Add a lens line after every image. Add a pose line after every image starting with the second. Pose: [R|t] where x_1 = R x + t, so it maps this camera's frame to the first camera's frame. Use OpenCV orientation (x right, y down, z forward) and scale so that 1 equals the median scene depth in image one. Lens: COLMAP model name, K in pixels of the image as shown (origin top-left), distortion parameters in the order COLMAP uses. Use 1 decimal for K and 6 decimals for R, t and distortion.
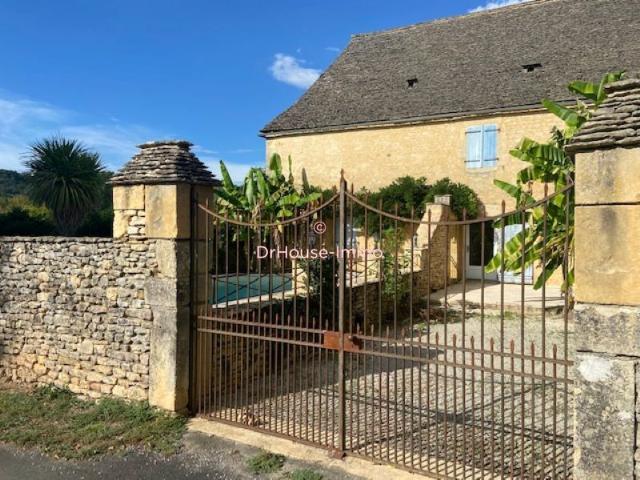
lens RADIAL K [[480.9, 0, 320.0], [0, 480.9, 240.0], [0, 0, 1]] dist [0.062844, 0.001608]
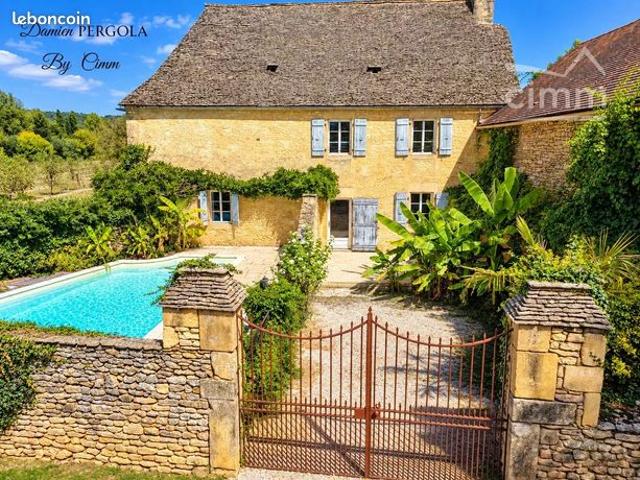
lens RADIAL K [[468.3, 0, 320.0], [0, 468.3, 240.0], [0, 0, 1]] dist [0.038457, -0.000542]
pose [[0.921343, -0.079880, 0.380454, -0.161059], [0.008784, 0.982689, 0.185053, -0.158140], [-0.388650, -0.167155, 0.906096, -0.056766]]
